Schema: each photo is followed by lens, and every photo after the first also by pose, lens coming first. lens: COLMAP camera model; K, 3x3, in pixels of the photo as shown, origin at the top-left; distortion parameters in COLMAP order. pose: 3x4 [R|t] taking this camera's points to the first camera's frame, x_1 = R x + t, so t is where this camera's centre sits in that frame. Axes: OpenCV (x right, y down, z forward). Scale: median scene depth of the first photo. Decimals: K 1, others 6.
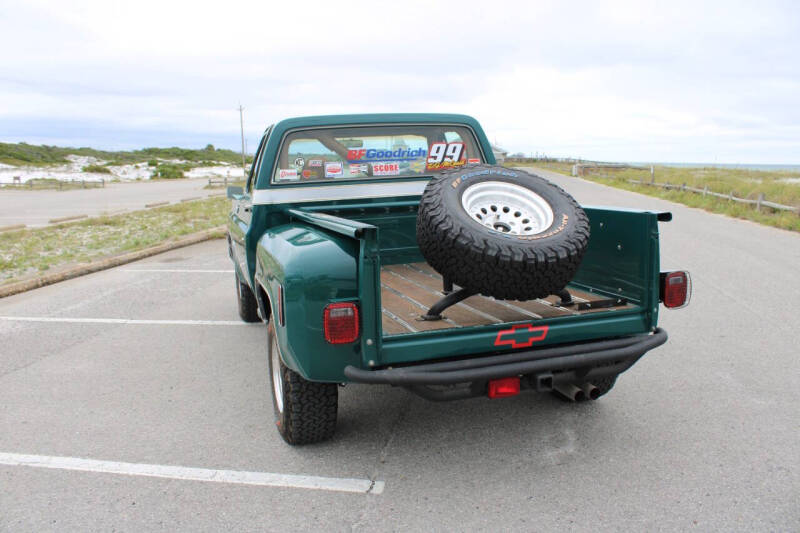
lens RADIAL K [[659.8, 0, 400.9], [0, 659.8, 269.1], [0, 0, 1]] dist [-0.160883, 0.141468]
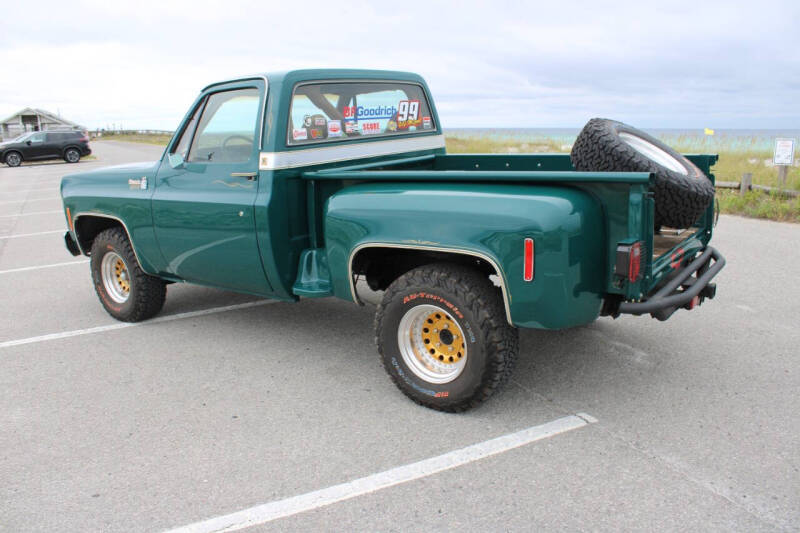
lens RADIAL K [[659.8, 0, 404.0], [0, 659.8, 266.0], [0, 0, 1]] dist [-0.160883, 0.141468]
pose [[0.802703, -0.130109, 0.582013, -0.583460], [0.106538, 0.991498, 0.074714, -0.018401], [-0.586786, 0.002033, 0.809740, 0.203534]]
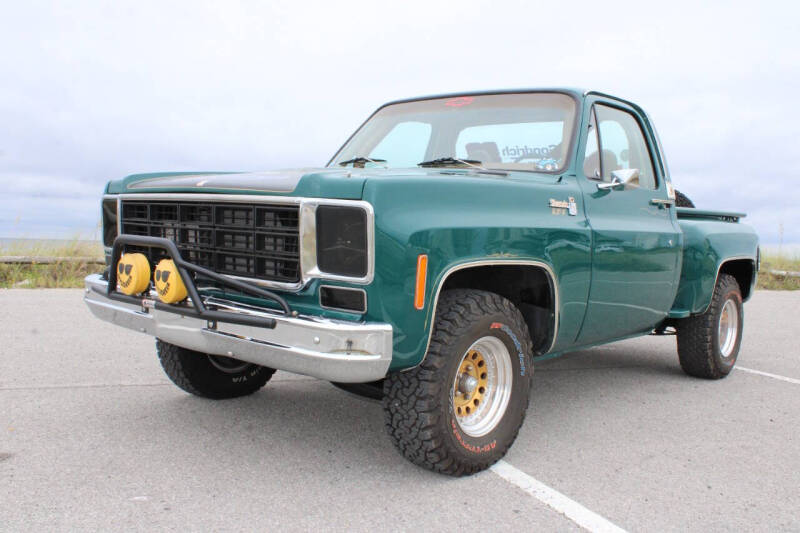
lens RADIAL K [[754.6, 0, 404.6], [0, 754.6, 262.4], [0, 0, 1]] dist [-0.092648, 0.000000]
pose [[-0.520006, -0.032594, 0.853541, -0.872843], [0.112454, 0.987961, 0.106238, -0.157448], [-0.846728, 0.151229, -0.510080, 1.785287]]
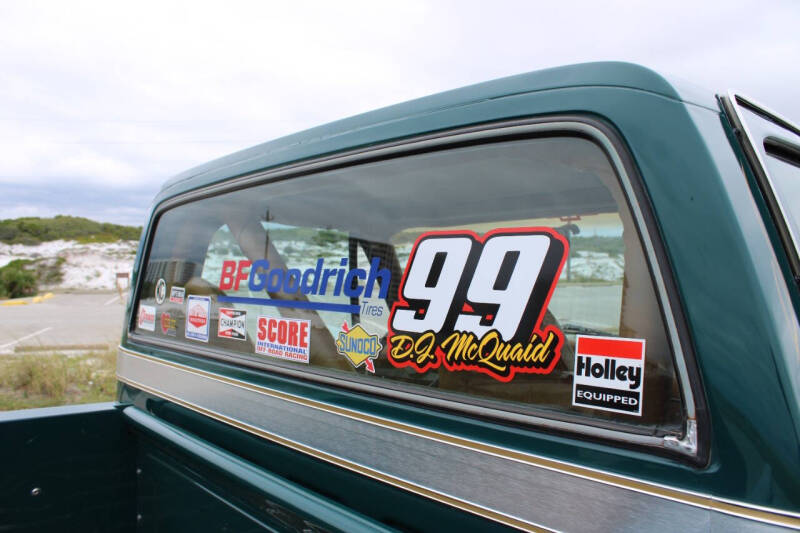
lens RADIAL K [[659.8, 0, 401.9], [0, 659.8, 269.8], [0, 0, 1]] dist [-0.160883, 0.141468]
pose [[0.404292, 0.034682, -0.913972, 0.243244], [-0.163180, 0.985984, -0.034768, -0.182248], [0.899956, 0.163198, 0.404284, 0.959237]]
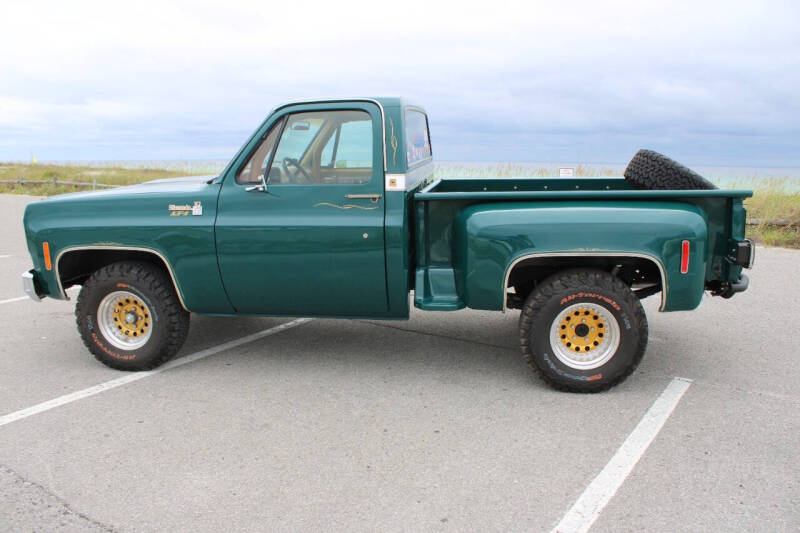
lens RADIAL K [[659.8, 0, 398.3], [0, 659.8, 265.7], [0, 0, 1]] dist [-0.160883, 0.141468]
pose [[0.436649, -0.141931, 0.888365, -0.997910], [0.140795, 0.986090, 0.088340, -0.076070], [-0.888546, 0.086504, 0.450558, 0.600541]]
